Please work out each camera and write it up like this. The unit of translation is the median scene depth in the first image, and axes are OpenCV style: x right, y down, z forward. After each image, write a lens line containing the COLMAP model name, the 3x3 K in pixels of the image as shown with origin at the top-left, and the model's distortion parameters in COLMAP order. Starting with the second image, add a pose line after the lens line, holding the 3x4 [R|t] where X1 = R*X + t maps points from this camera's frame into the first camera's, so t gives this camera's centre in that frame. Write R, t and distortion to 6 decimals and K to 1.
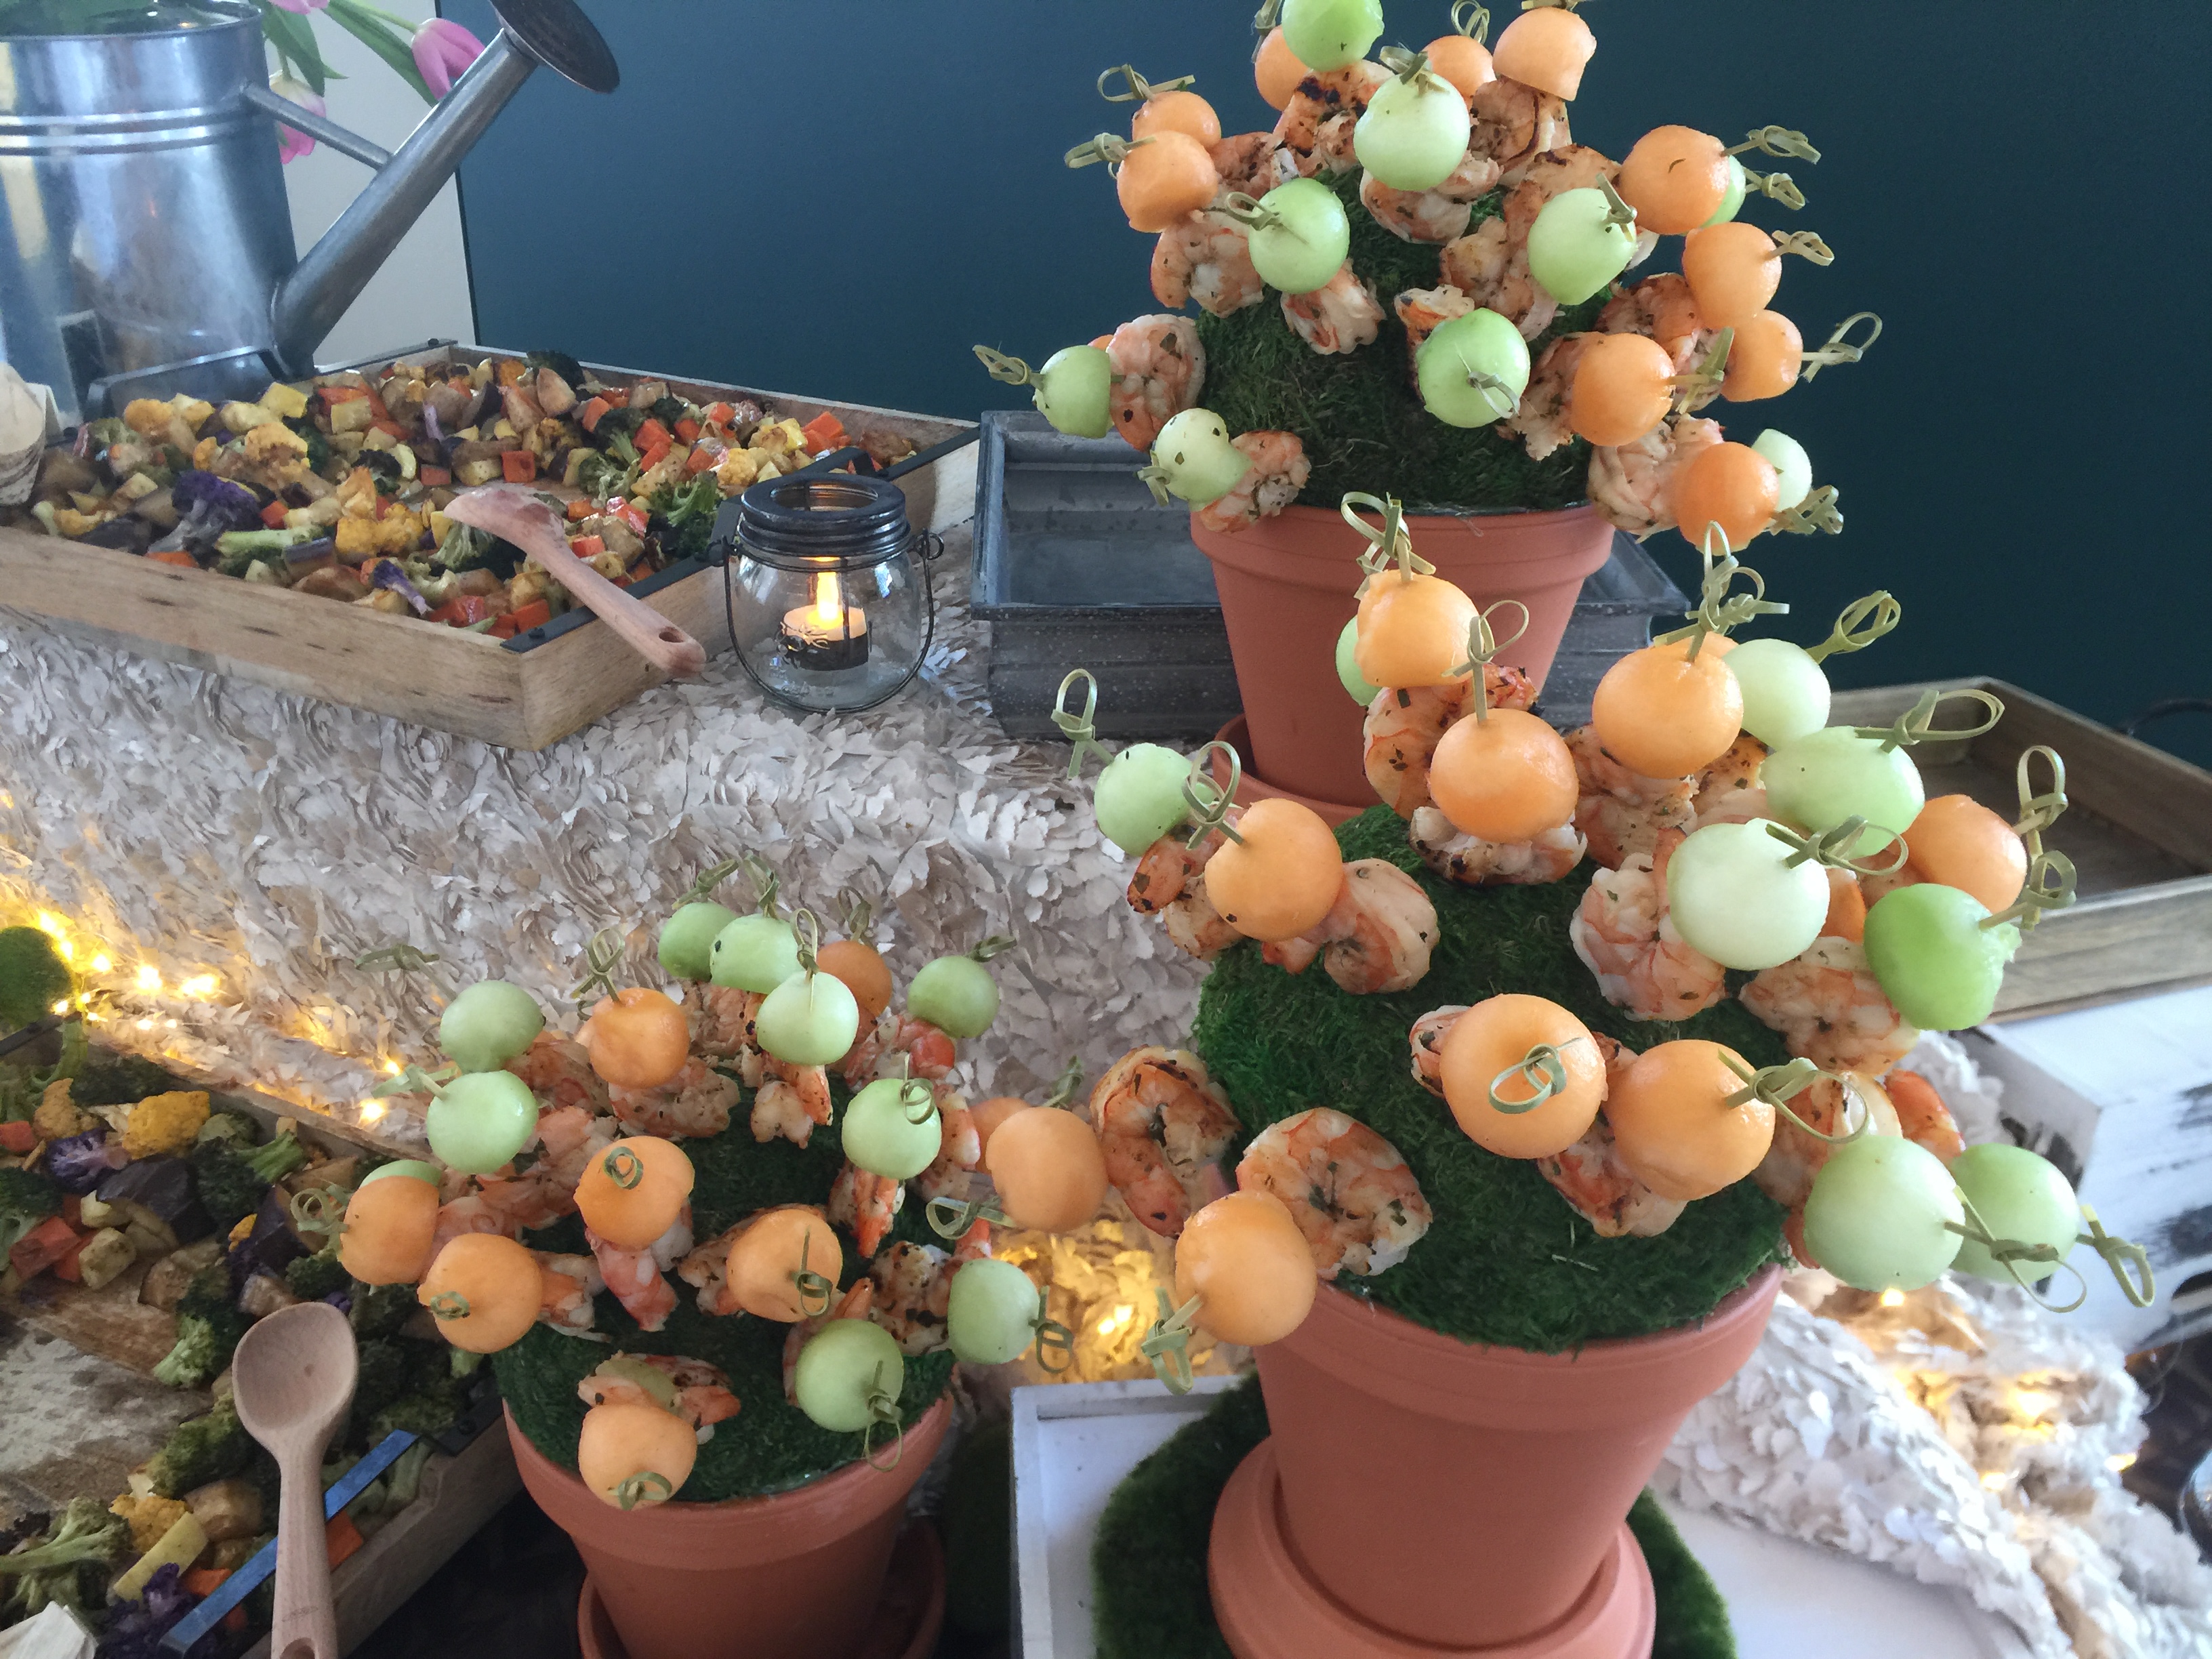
lens RADIAL K [[1918.7, 0, 1106.0], [0, 1918.7, 832.9], [0, 0, 1]] dist [0.079472, -0.108267]
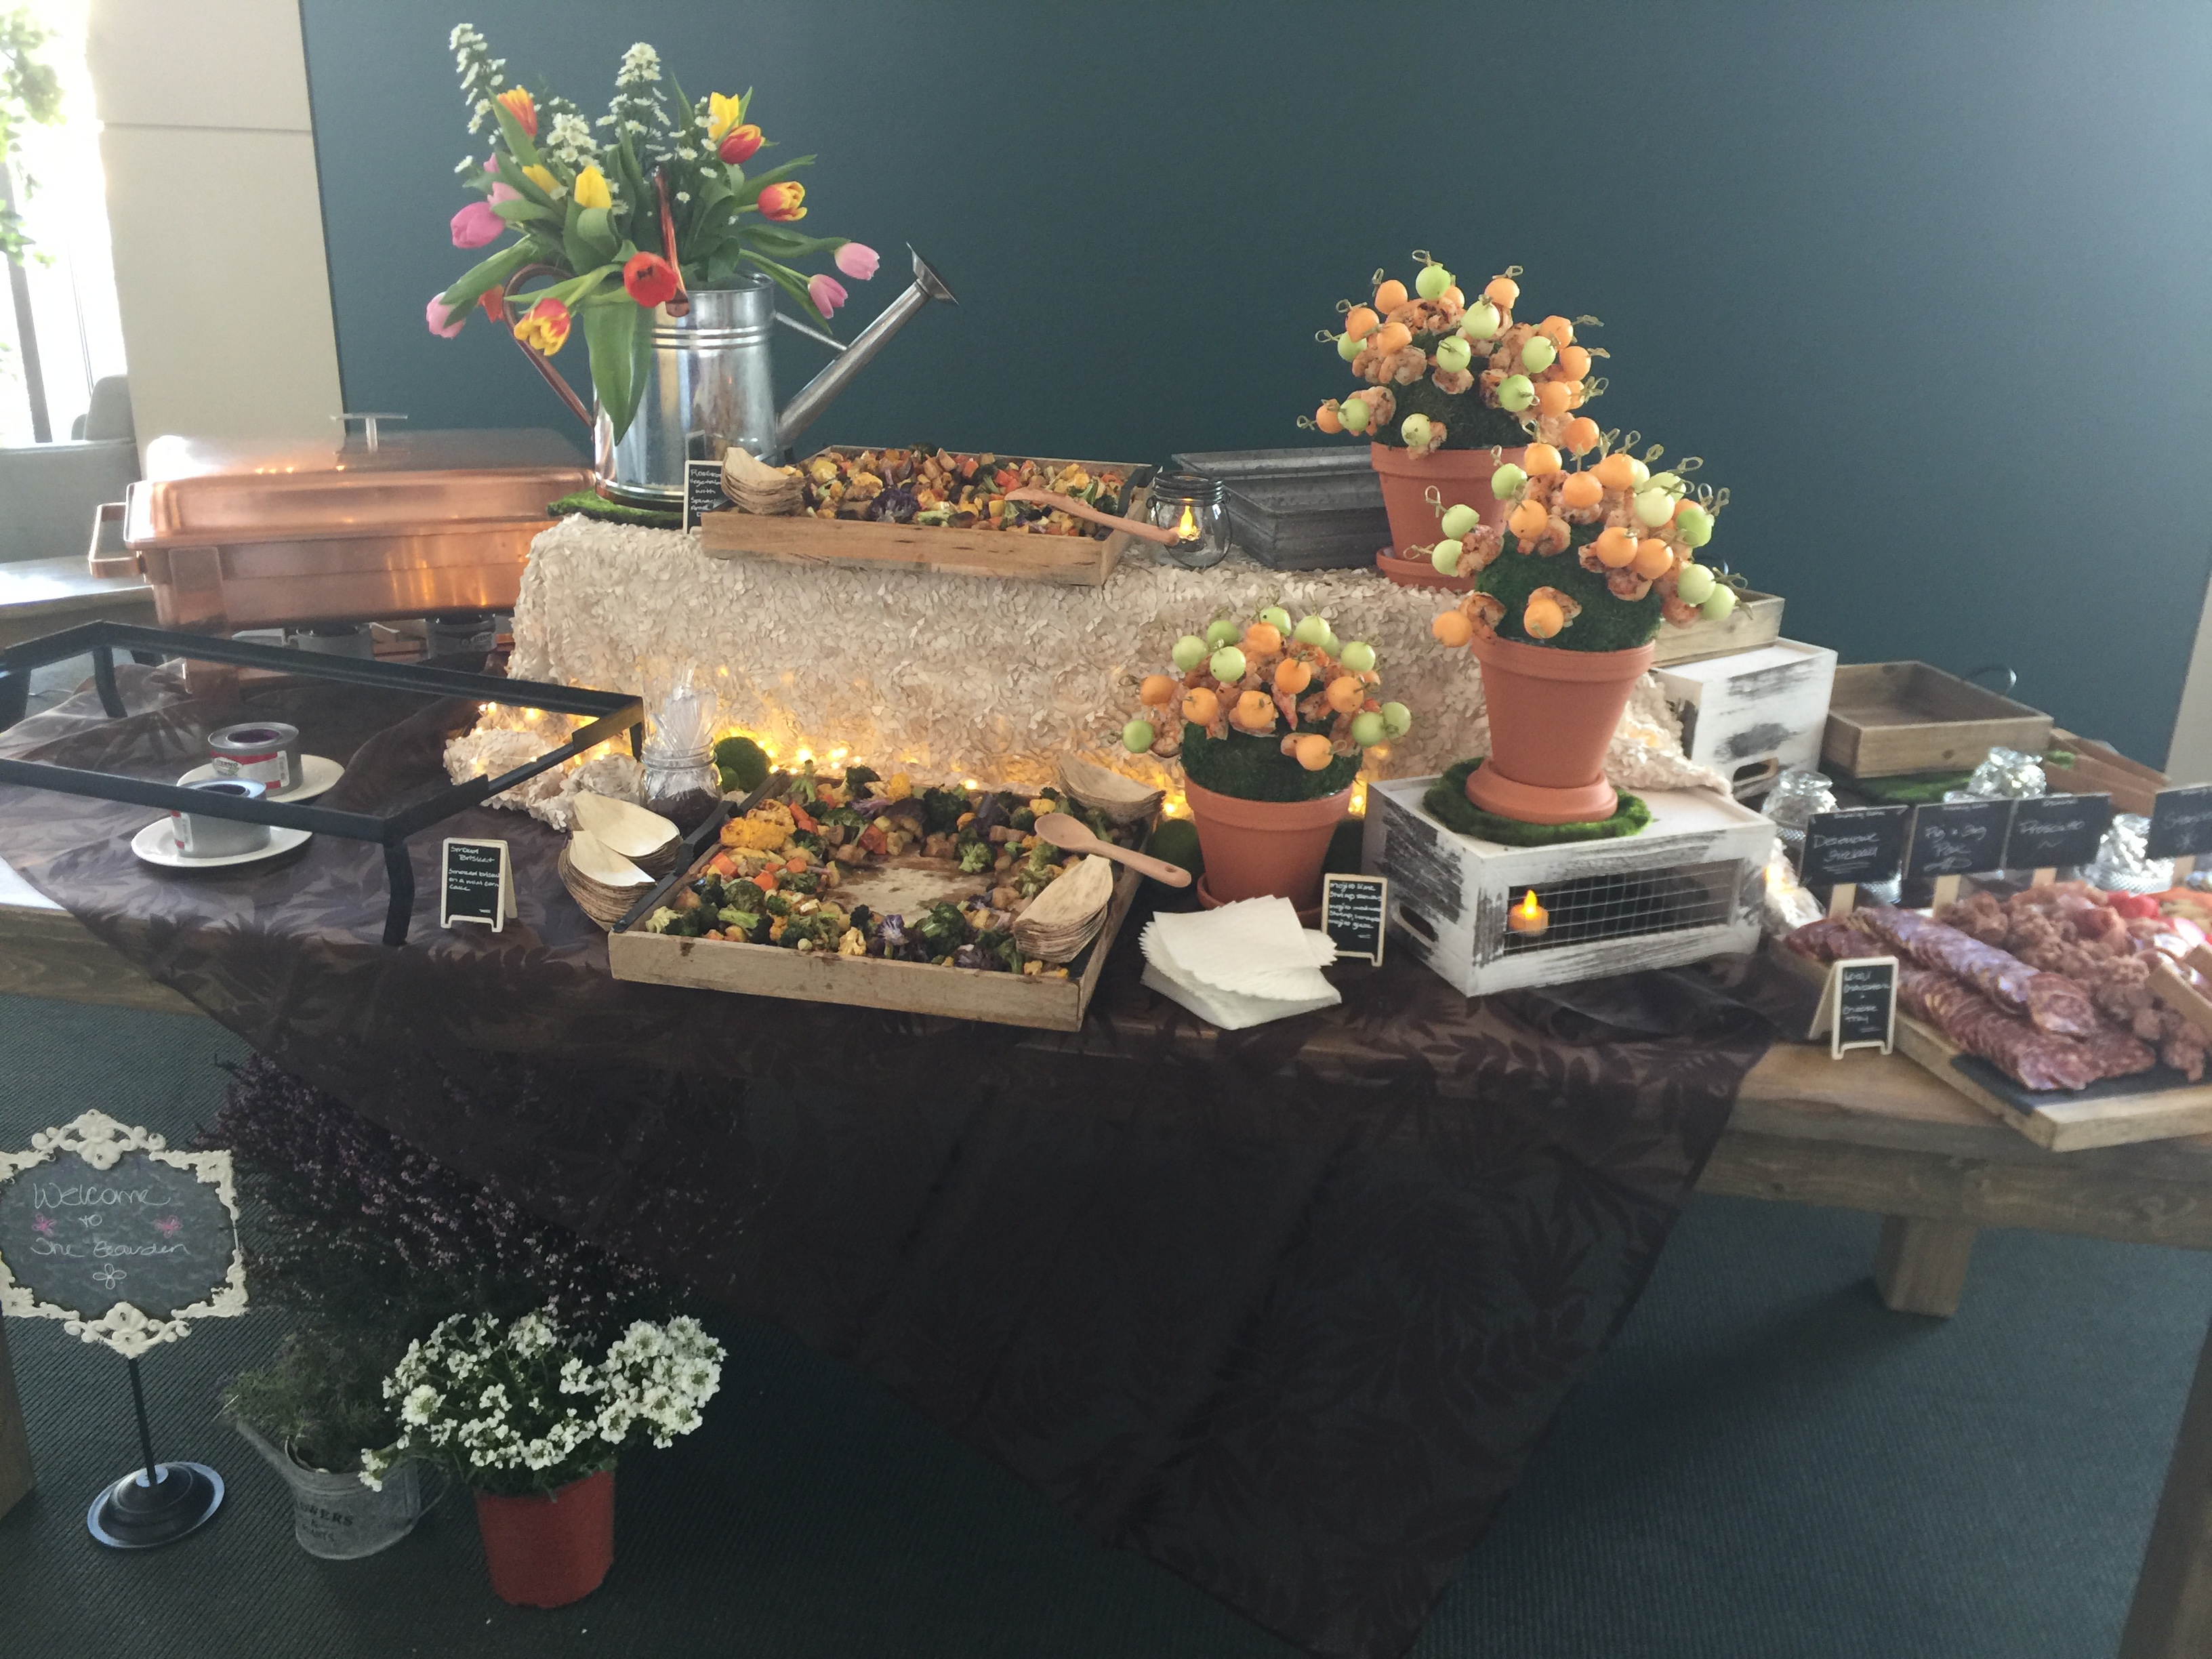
lens RADIAL K [[1918.7, 0, 1097.1], [0, 1918.7, 836.2], [0, 0, 1]] dist [0.079472, -0.108267]
pose [[0.962070, -0.096432, 0.255189, -0.879374], [0.117203, 0.990815, -0.067445, 0.398070], [-0.246341, 0.094795, 0.964536, -1.179346]]
